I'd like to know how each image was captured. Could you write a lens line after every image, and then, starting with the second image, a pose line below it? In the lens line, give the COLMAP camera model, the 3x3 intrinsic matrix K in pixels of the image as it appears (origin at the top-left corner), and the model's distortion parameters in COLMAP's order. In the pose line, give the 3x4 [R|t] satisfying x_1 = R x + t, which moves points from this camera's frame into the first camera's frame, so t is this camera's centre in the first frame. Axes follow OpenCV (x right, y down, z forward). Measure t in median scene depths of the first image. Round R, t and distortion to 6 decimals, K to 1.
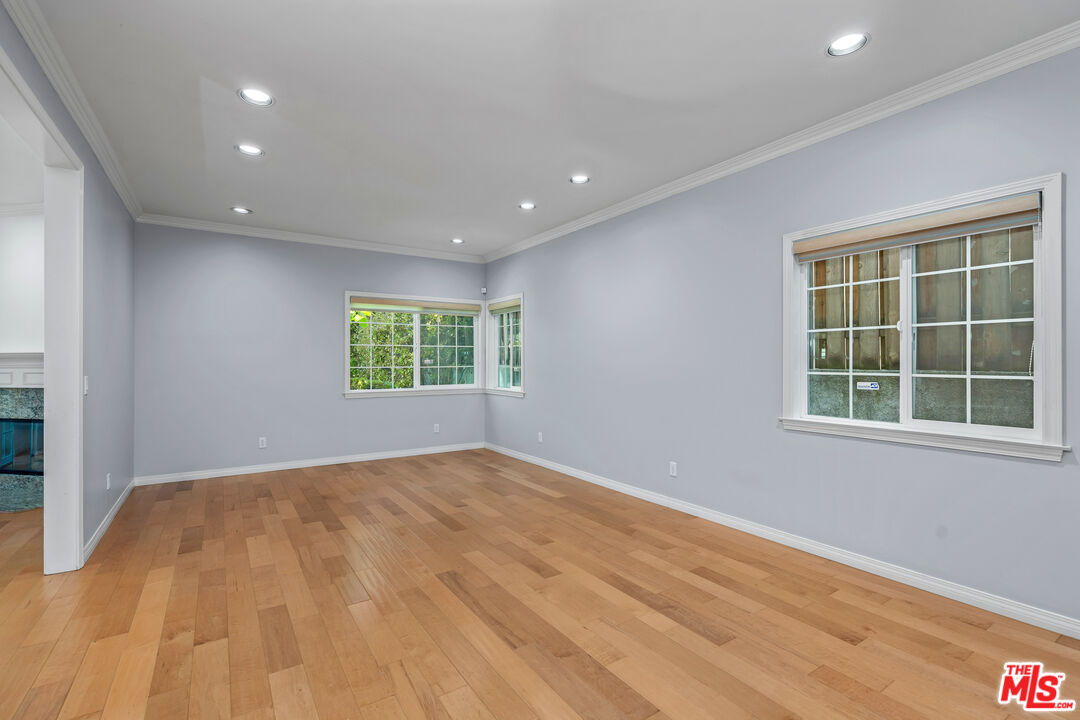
lens RADIAL K [[478.3, 0, 544.4], [0, 478.3, 360.9], [0, 0, 1]] dist [0.004925, 0.000147]
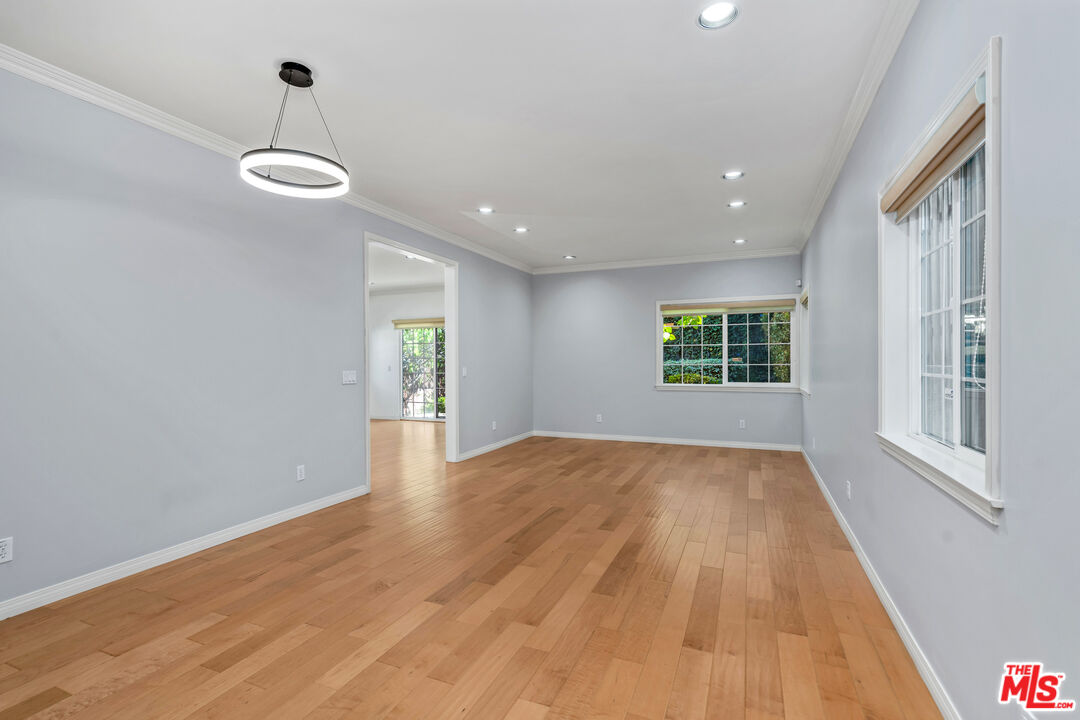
lens RADIAL K [[489.9, 0, 545.7], [0, 489.9, 358.3], [0, 0, 1]] dist [-0.002681, 0.002155]
pose [[0.564987, -0.004717, -0.825086, 0.851569], [0.000647, 0.999986, -0.005274, 0.008849], [0.825099, 0.002446, 0.564982, 0.134142]]
